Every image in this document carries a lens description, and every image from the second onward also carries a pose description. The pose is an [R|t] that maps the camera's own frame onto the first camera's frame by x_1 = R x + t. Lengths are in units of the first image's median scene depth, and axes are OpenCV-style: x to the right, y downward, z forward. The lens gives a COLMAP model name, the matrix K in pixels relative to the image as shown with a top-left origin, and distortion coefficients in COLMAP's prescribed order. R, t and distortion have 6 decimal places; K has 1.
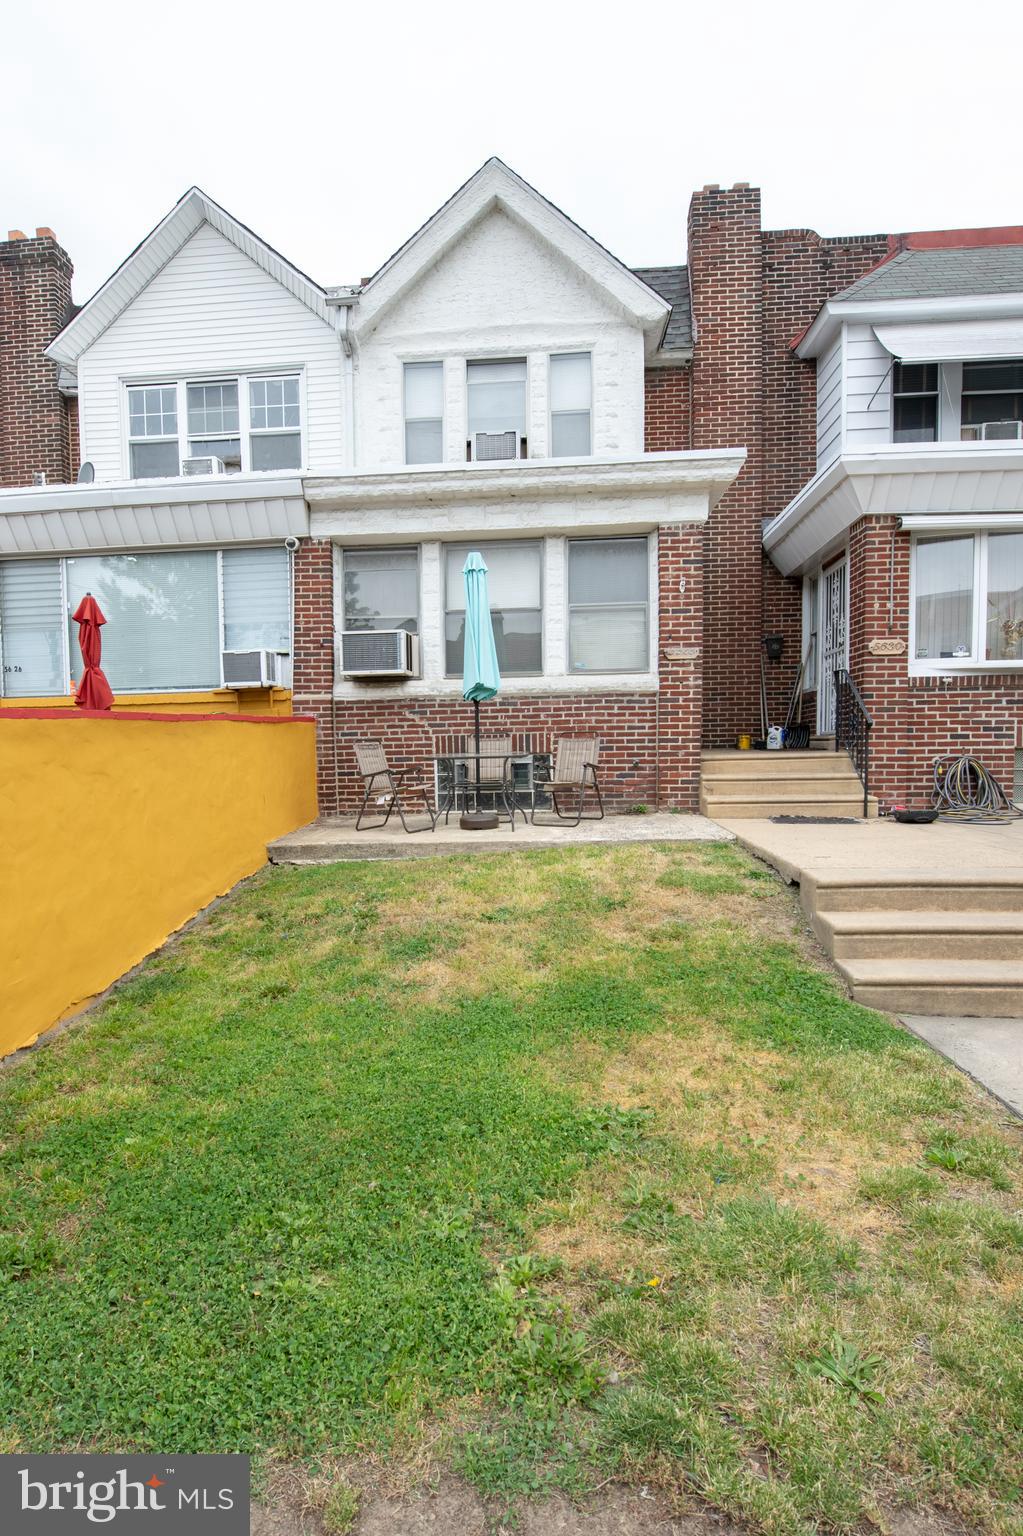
lens RADIAL K [[675.9, 0, 560.1], [0, 675.9, 753.3], [0, 0, 1]] dist [-0.016861, -0.000576]
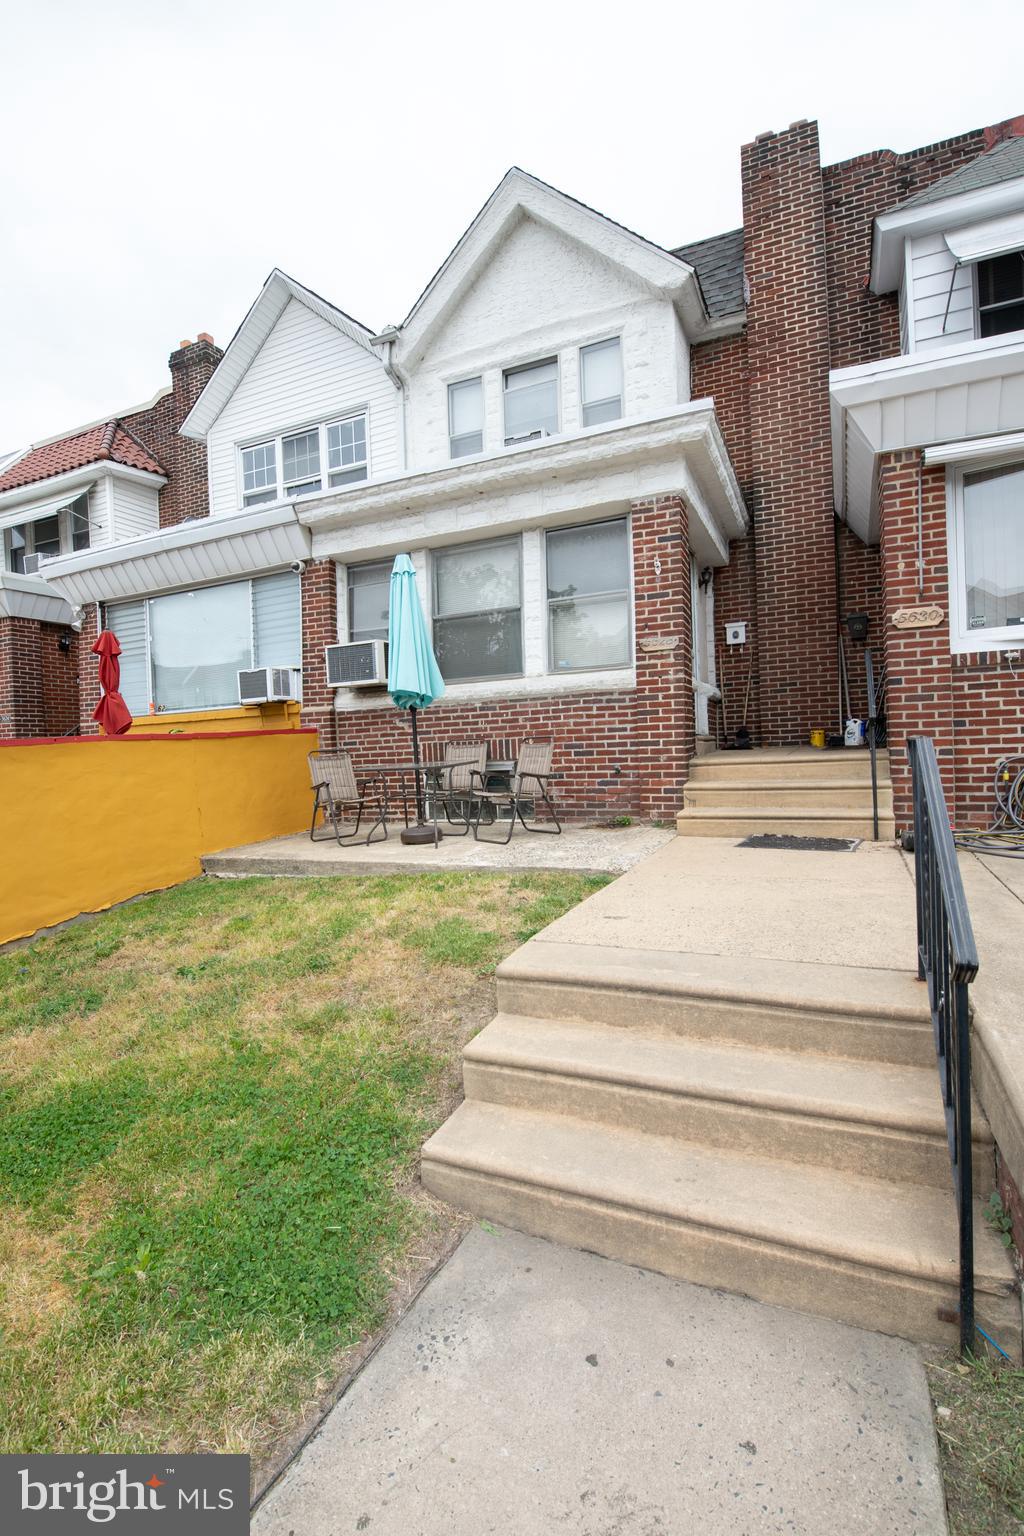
lens RADIAL K [[643.2, 0, 501.8], [0, 643.2, 733.7], [0, 0, 1]] dist [-0.016911, -0.002166]
pose [[0.952222, -0.027724, -0.304147, 0.219791], [0.020094, 0.999401, -0.028189, -0.011356], [0.304746, 0.020730, 0.952208, 0.138131]]
